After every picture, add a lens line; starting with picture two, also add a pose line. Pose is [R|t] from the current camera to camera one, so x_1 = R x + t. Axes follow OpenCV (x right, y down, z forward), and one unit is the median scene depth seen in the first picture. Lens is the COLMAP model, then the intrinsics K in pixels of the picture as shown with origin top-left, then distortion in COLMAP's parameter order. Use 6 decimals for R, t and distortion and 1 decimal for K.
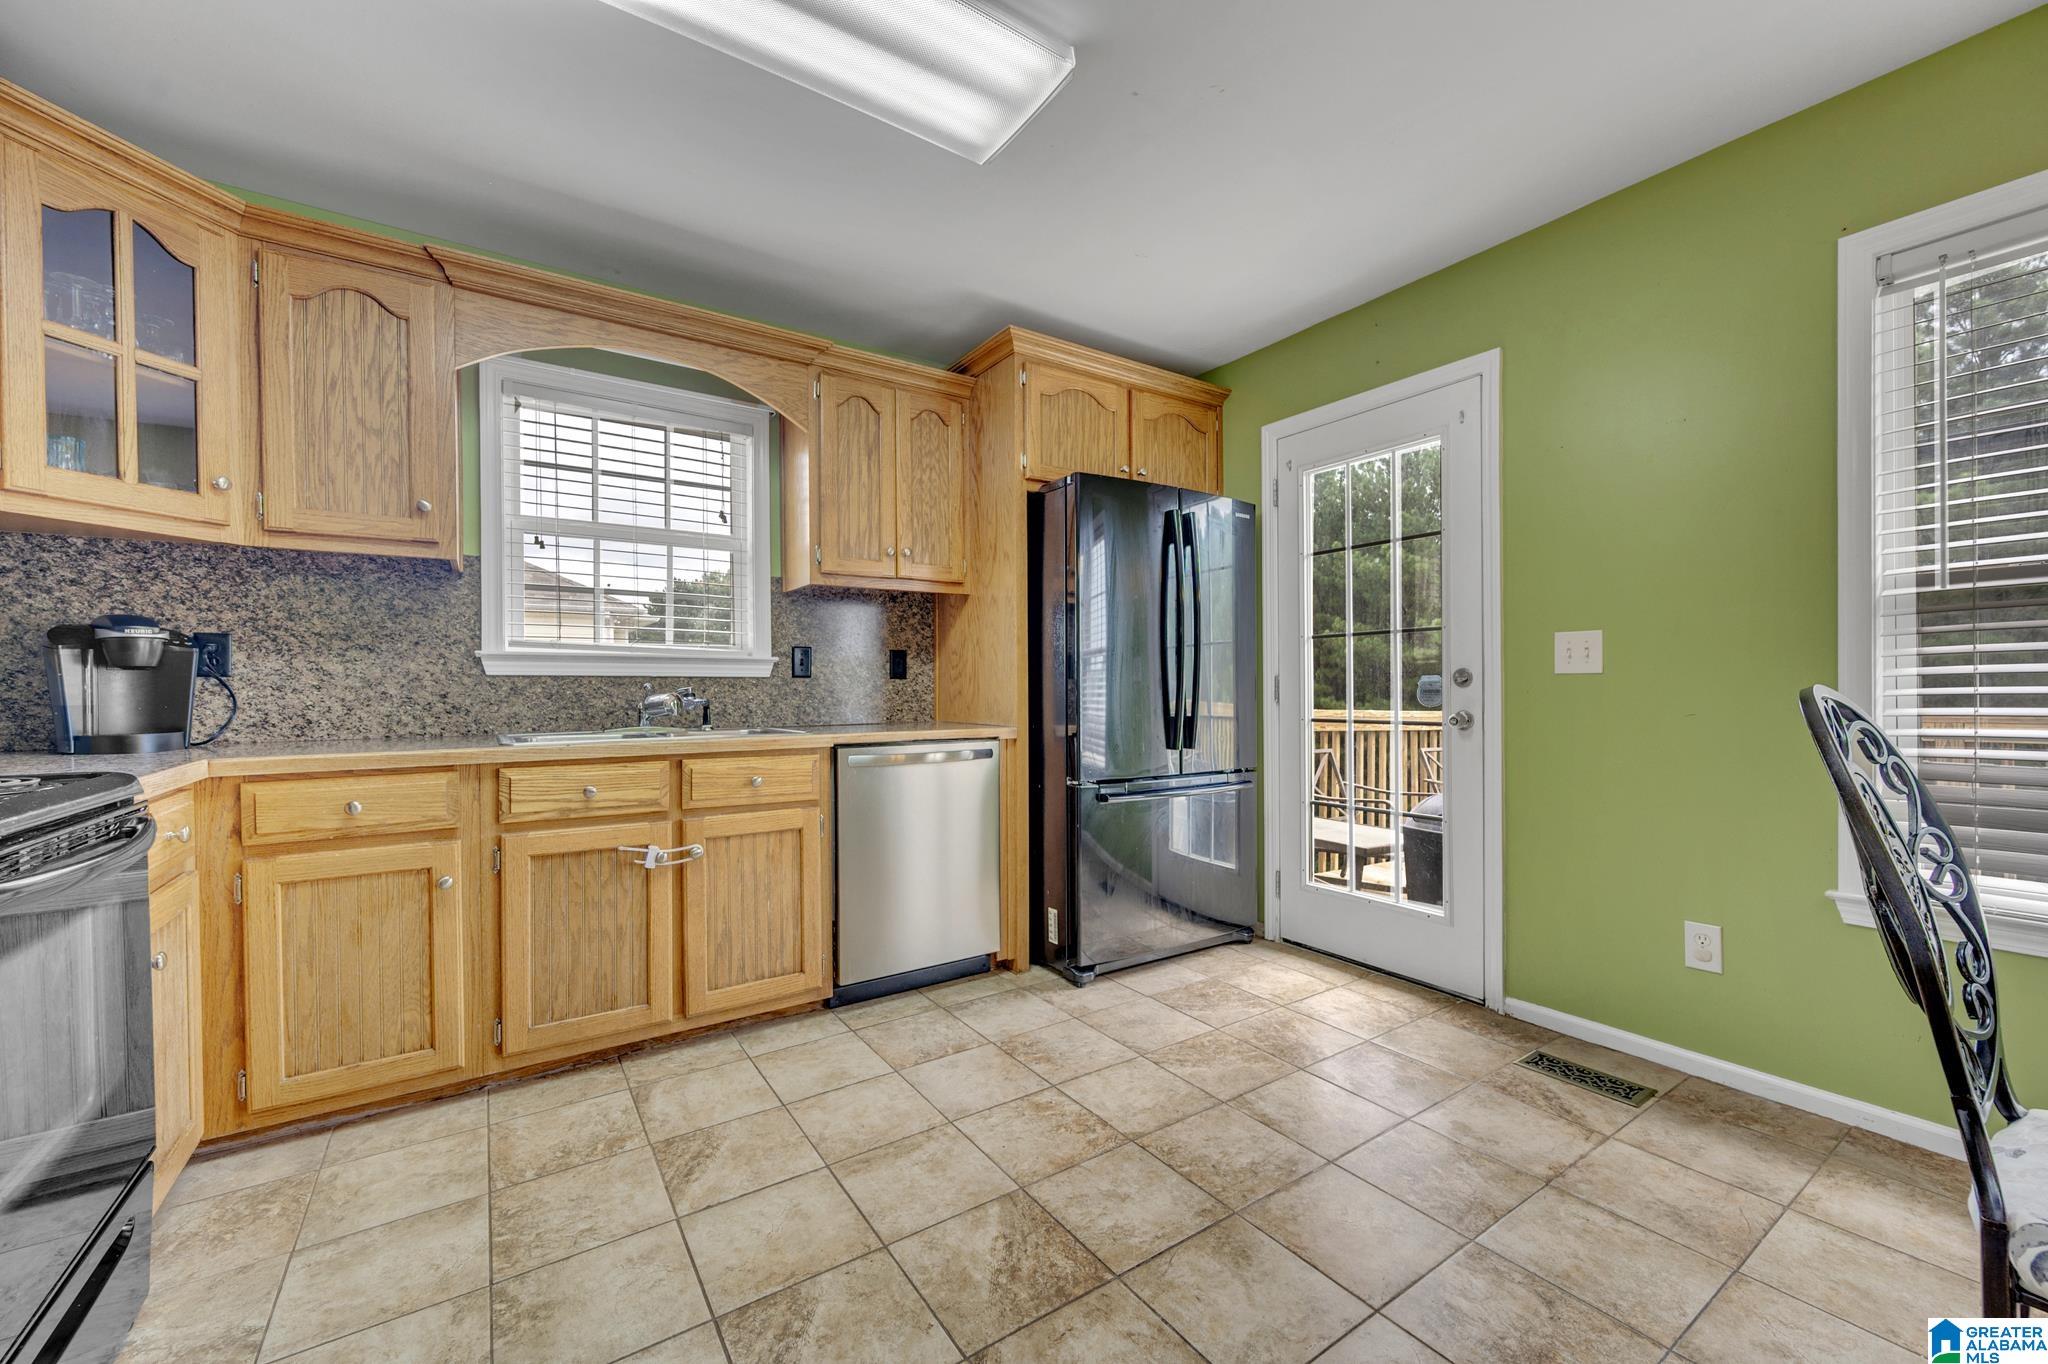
lens RADIAL K [[800.0, 0, 1023.9], [0, 800.0, 689.3], [0, 0, 1]] dist [-0.002514, -0.000528]
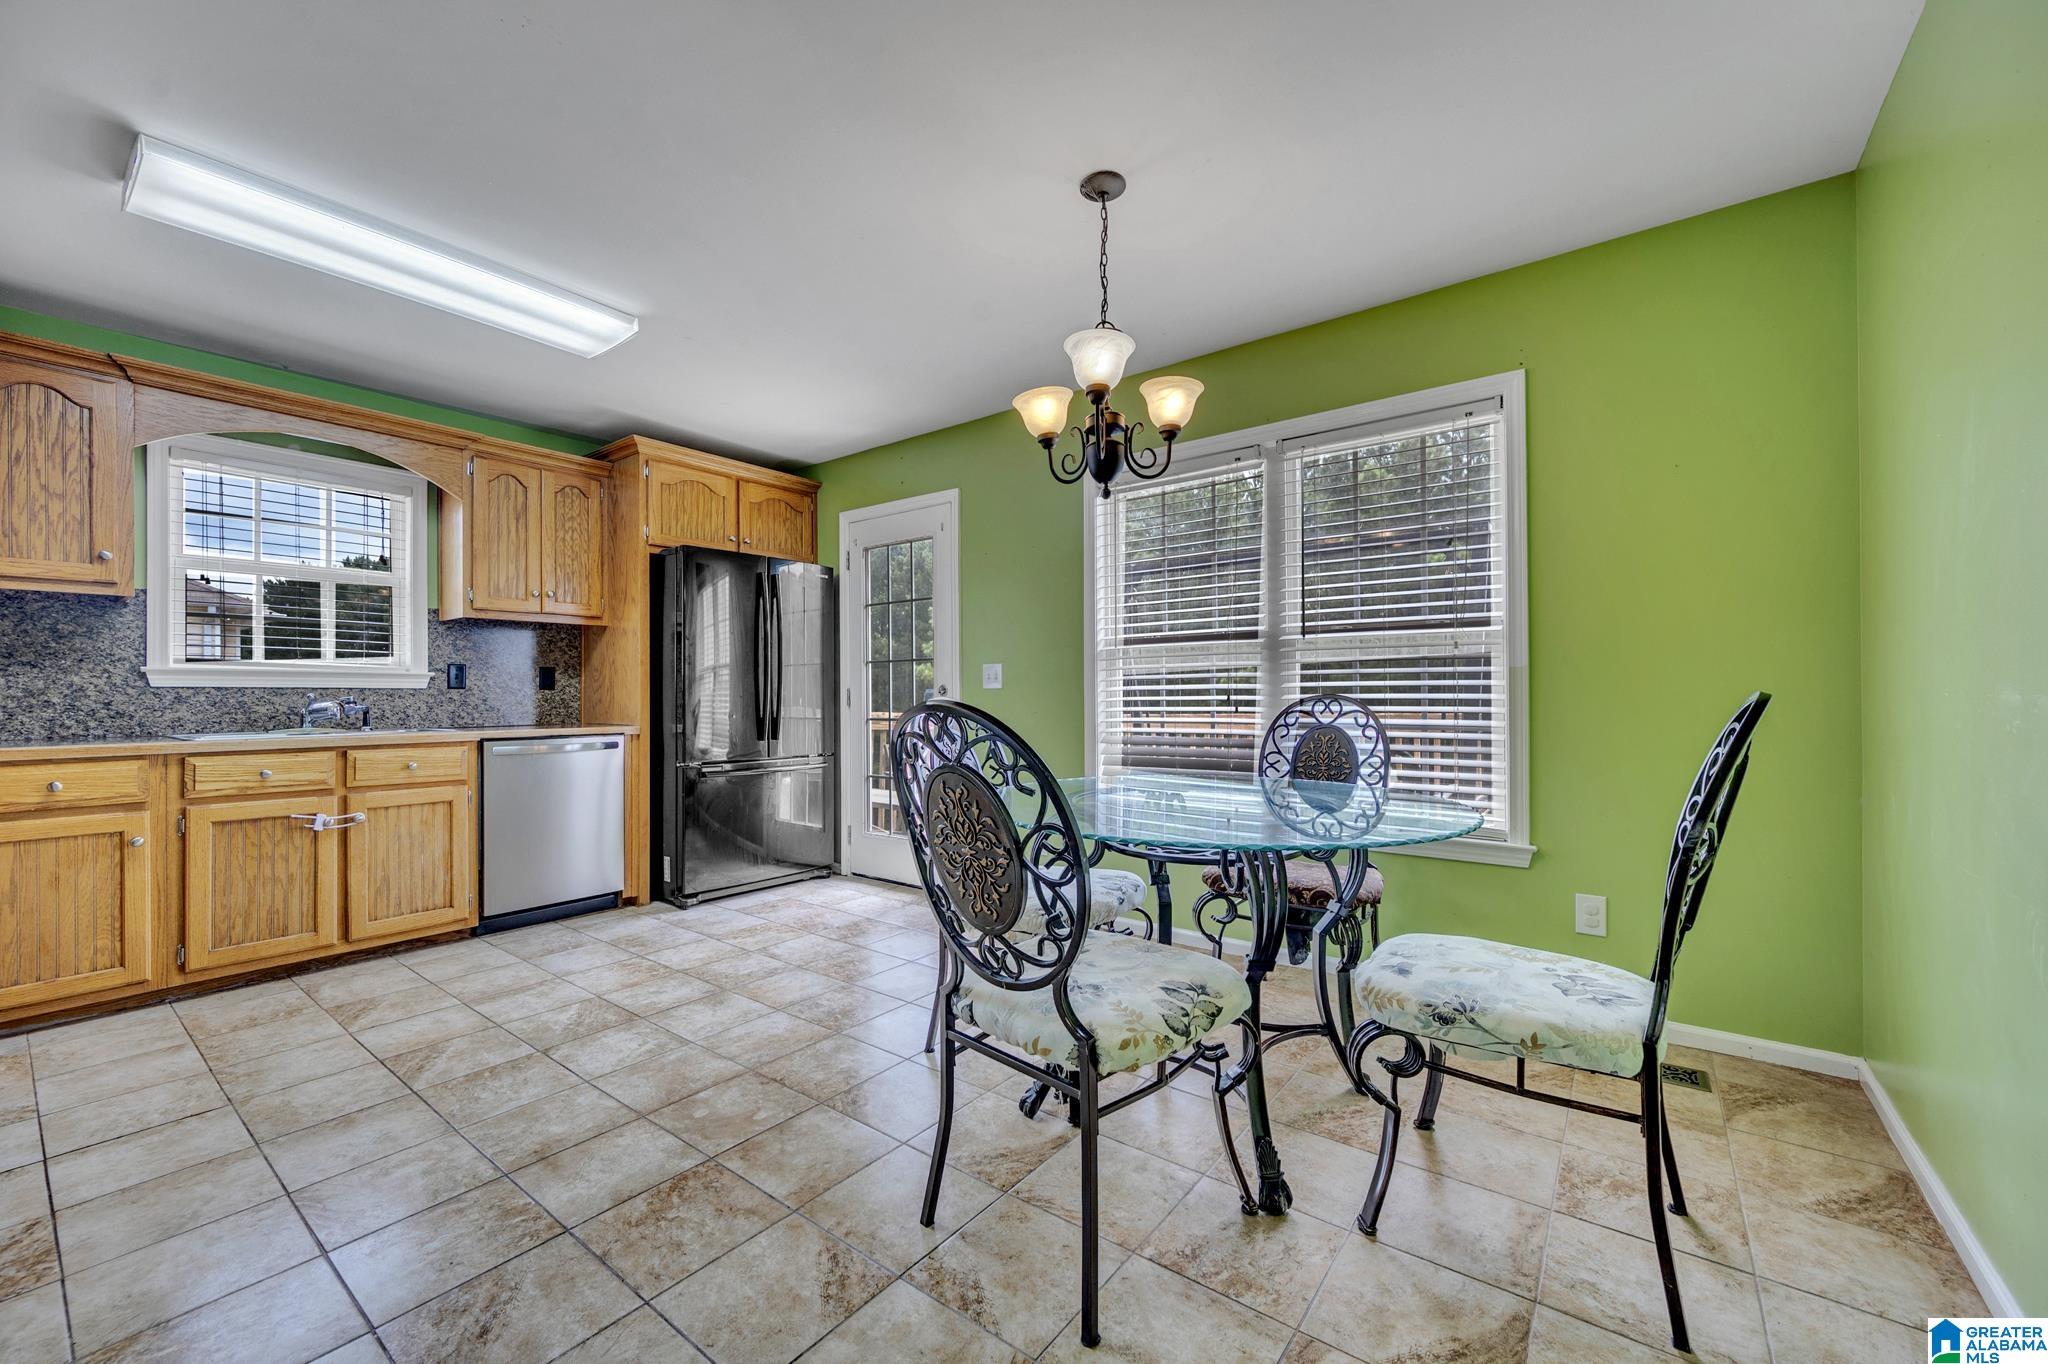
lens RADIAL K [[800.0, 0, 1024.8], [0, 800.0, 689.4], [0, 0, 1]] dist [-0.002514, -0.000528]
pose [[0.947396, 0.003033, 0.320049, 0.207855], [0.000225, 0.999949, -0.010143, -0.000898], [-0.320064, 0.009682, 0.947347, -0.594583]]
